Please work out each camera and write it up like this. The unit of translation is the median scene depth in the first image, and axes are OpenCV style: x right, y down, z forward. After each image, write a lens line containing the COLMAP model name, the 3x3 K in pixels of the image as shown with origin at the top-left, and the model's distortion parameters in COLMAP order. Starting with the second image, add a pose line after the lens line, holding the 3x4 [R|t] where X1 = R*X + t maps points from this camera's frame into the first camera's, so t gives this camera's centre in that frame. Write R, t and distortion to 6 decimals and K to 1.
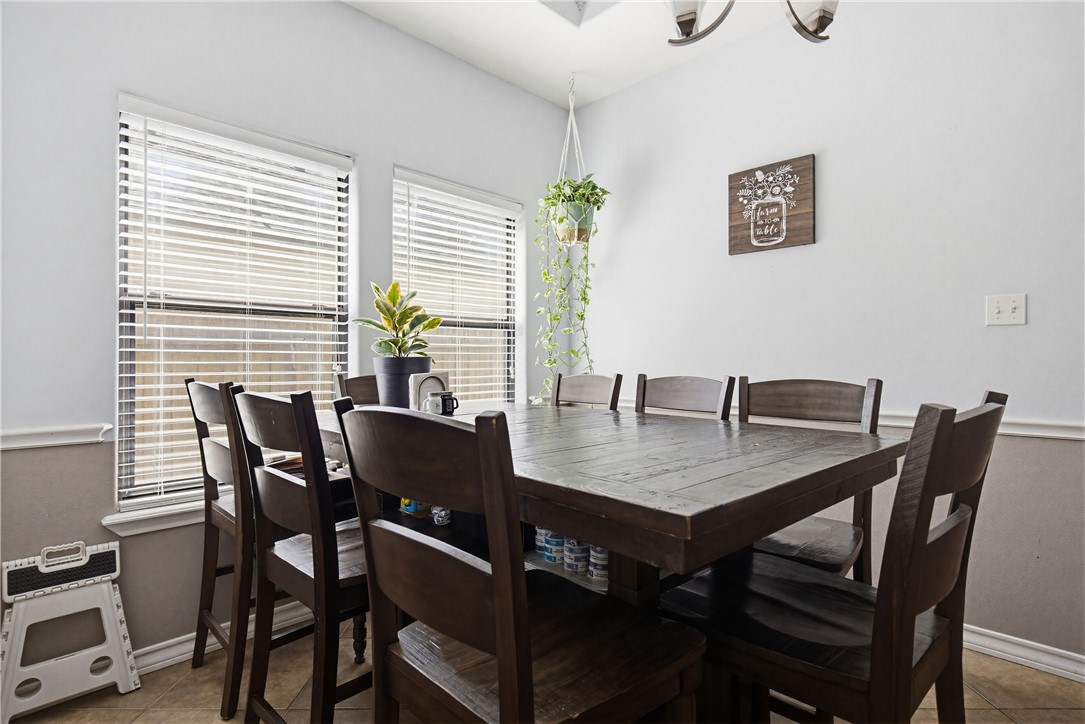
lens RADIAL K [[560.0, 0, 538.1], [0, 560.0, 351.7], [0, 0, 1]] dist [0.001383, -0.000854]
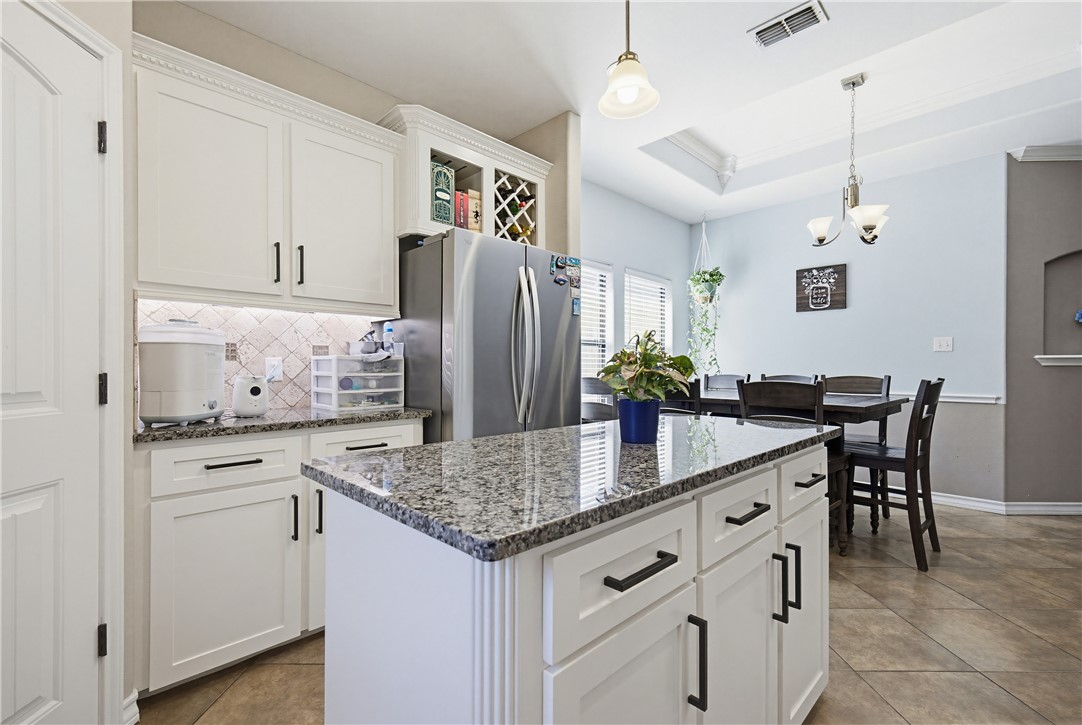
lens RADIAL K [[445.2, 0, 550.3], [0, 445.2, 362.5], [0, 0, 1]] dist [-0.001450, -0.001157]
pose [[0.999660, 0.001753, -0.026028, -0.493172], [-0.001504, 0.999953, 0.009609, -0.014132], [0.026044, -0.009566, 0.999615, -0.584664]]
